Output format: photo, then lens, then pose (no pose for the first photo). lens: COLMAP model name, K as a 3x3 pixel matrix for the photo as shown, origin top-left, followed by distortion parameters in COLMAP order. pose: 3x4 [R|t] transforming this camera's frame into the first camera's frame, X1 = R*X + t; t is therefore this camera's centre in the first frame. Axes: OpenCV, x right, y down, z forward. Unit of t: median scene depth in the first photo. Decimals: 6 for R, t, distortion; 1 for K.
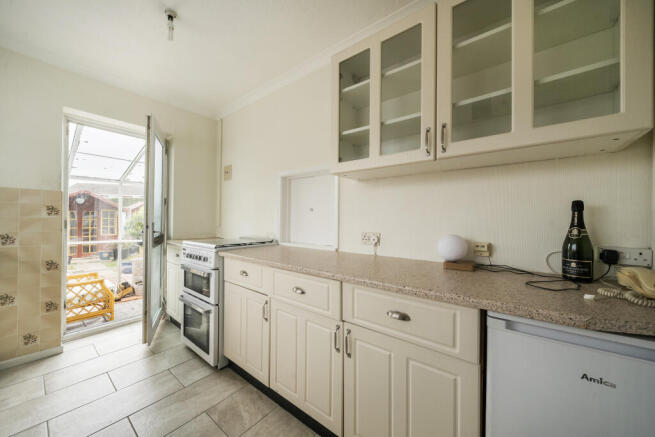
lens RADIAL K [[243.3, 0, 328.1], [0, 243.3, 216.0], [0, 0, 1]] dist [-0.000256, 0.000086]
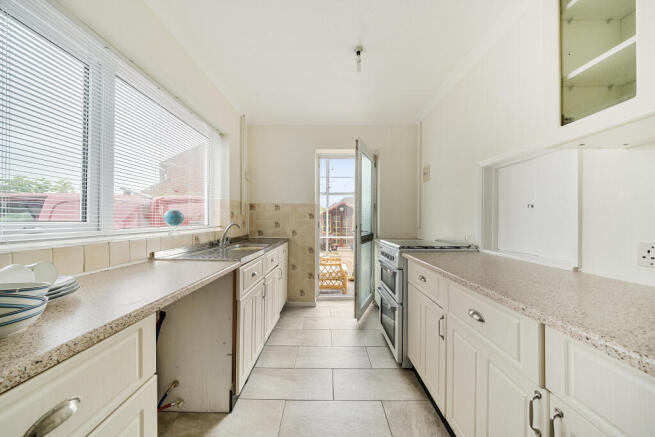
lens RADIAL K [[230.1, 0, 319.6], [0, 230.1, 218.5], [0, 0, 1]] dist [-0.000045, -0.000085]
pose [[0.599298, -0.015108, -0.800383, 0.114372], [0.016424, 0.999843, -0.006575, 0.004178], [0.800358, -0.009205, 0.599452, 0.137090]]
